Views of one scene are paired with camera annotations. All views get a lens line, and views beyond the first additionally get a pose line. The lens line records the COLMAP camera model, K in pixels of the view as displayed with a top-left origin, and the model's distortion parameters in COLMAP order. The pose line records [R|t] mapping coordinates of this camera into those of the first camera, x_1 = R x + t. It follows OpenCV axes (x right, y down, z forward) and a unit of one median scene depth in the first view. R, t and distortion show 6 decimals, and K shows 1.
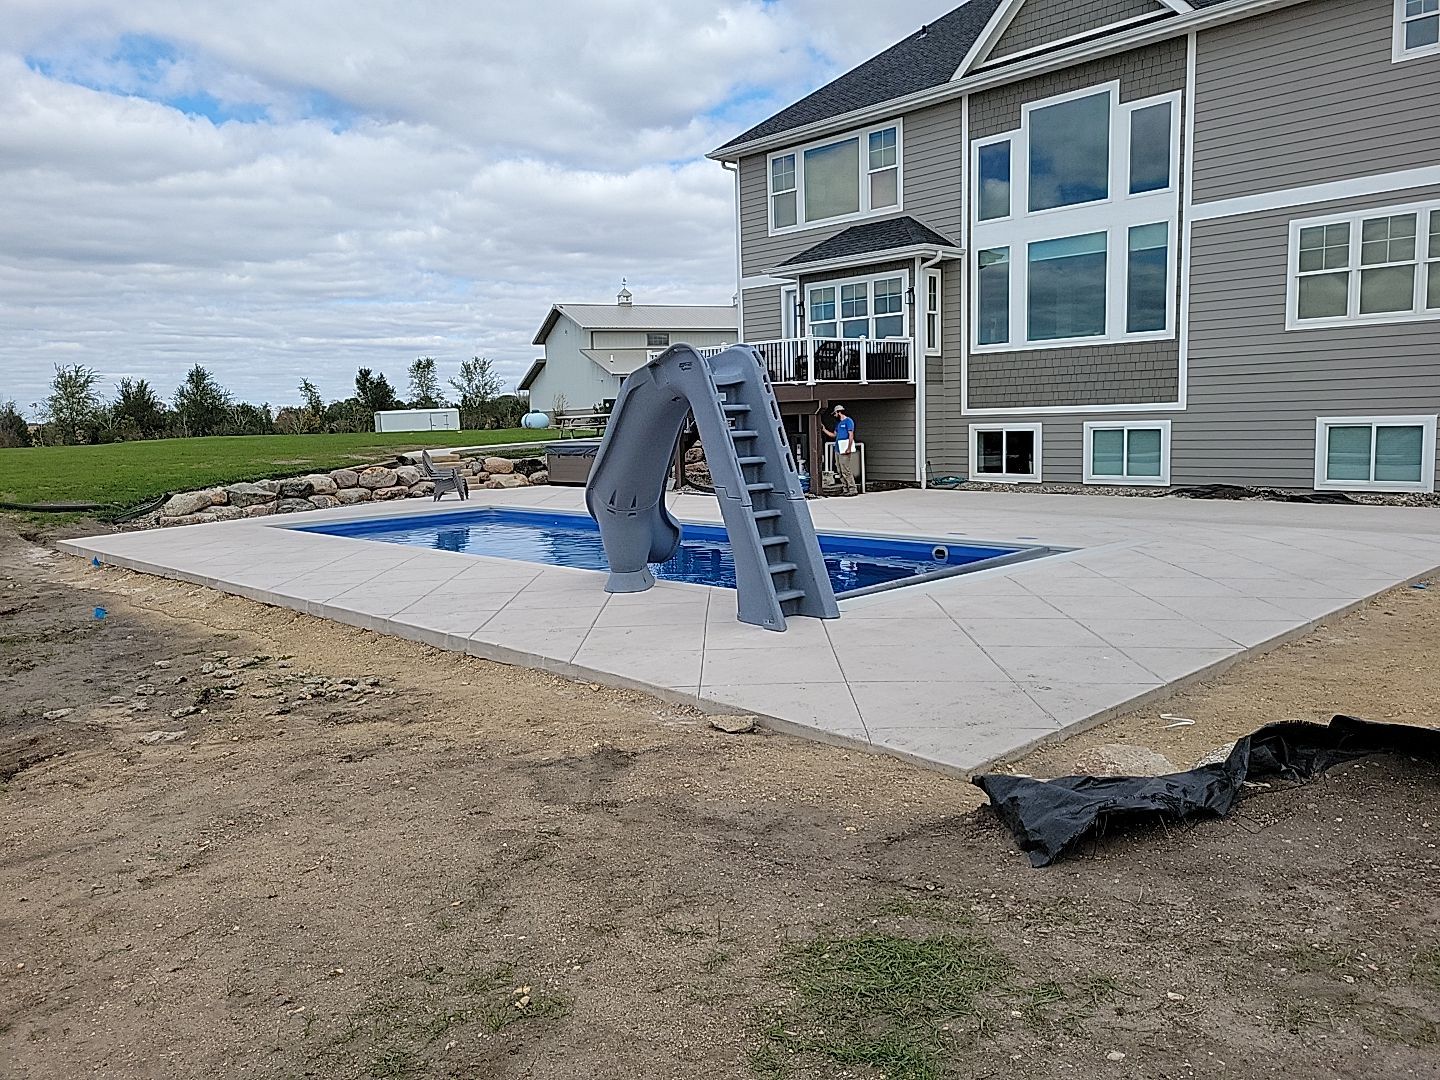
lens RADIAL K [[1073.7, 0, 701.6], [0, 1073.7, 532.6], [0, 0, 1]] dist [0.060906, -0.039118]
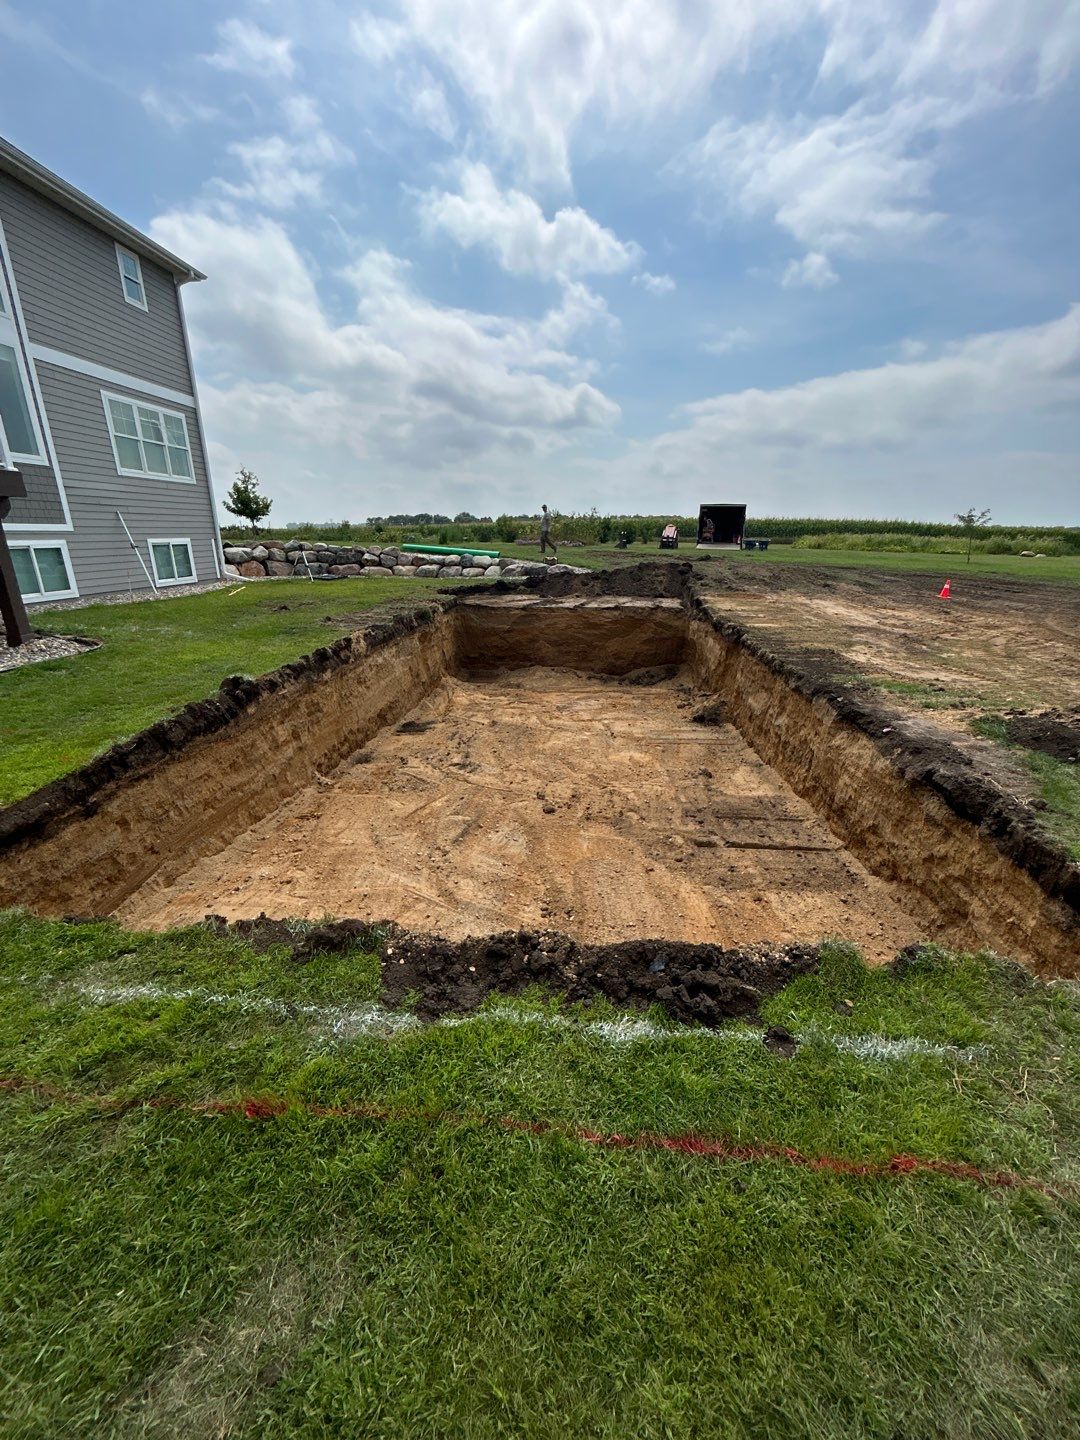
lens RADIAL K [[577.3, 0, 540.0], [0, 577.3, 720.0], [0, 0, 1]] dist [-0.003215, 0.000134]
pose [[-0.656620, -0.207102, 0.725230, -0.356875], [0.098877, 0.929626, 0.354993, -0.082867], [-0.747712, 0.304804, -0.589933, 0.933282]]
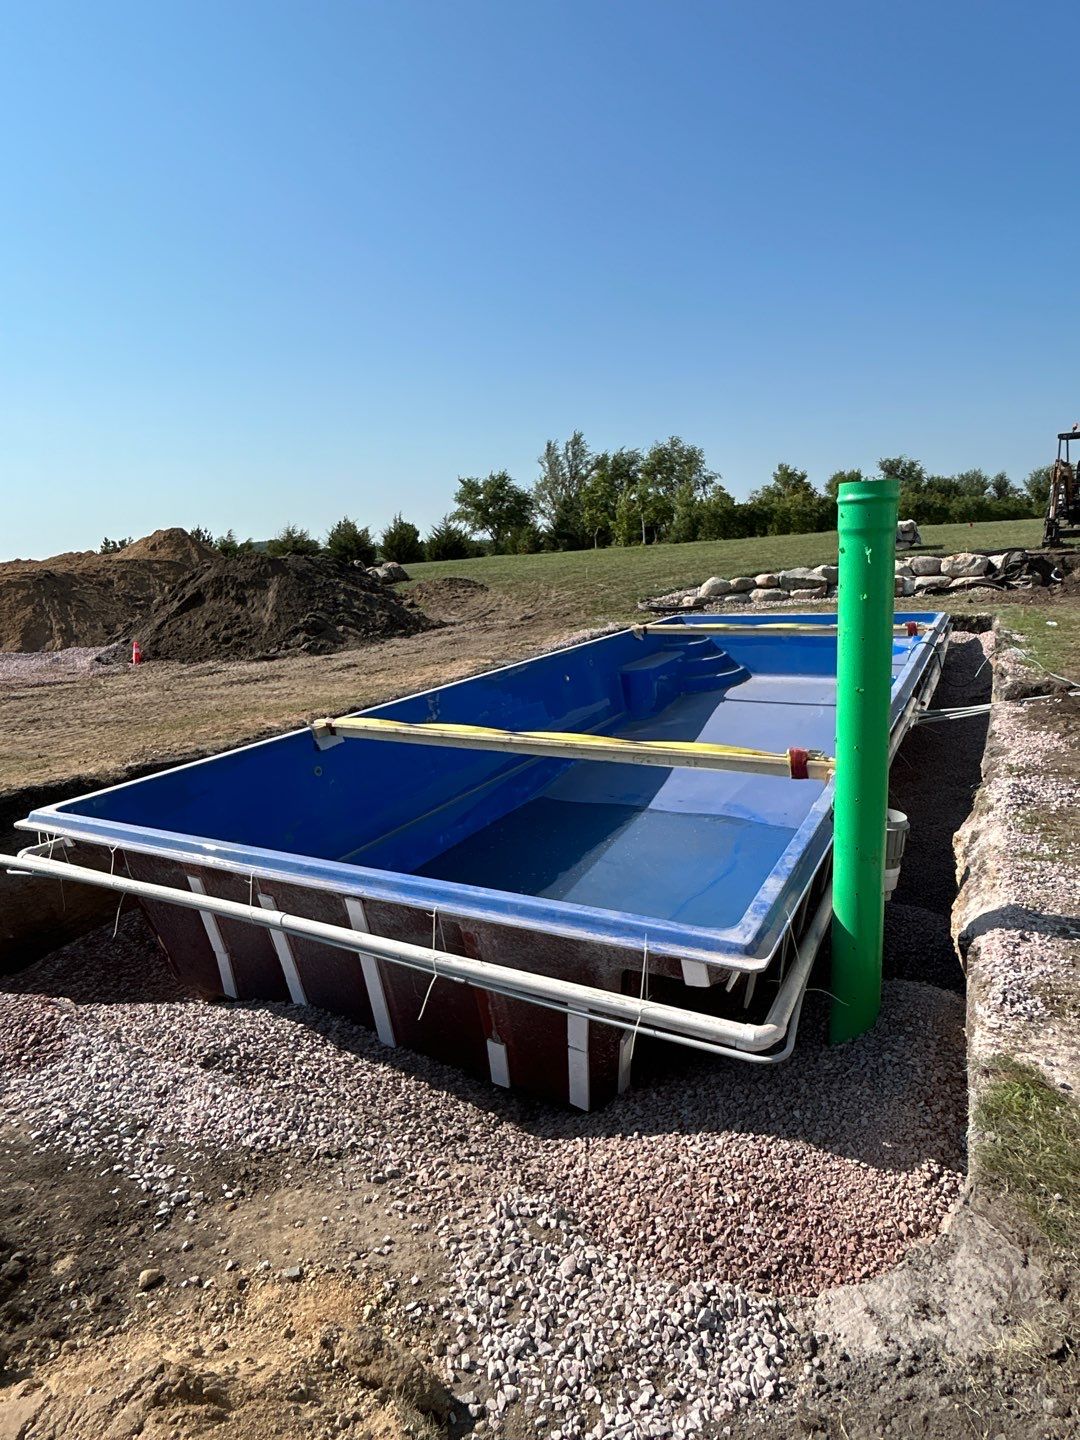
lens RADIAL K [[813.5, 0, 540.0], [0, 813.5, 720.0], [0, 0, 1]] dist [-0.002523, -0.000988]
pose [[0.297358, 0.213673, -0.930549, 0.298785], [-0.051676, 0.976809, 0.207782, -0.051965], [0.953367, -0.013699, 0.301504, 0.482456]]
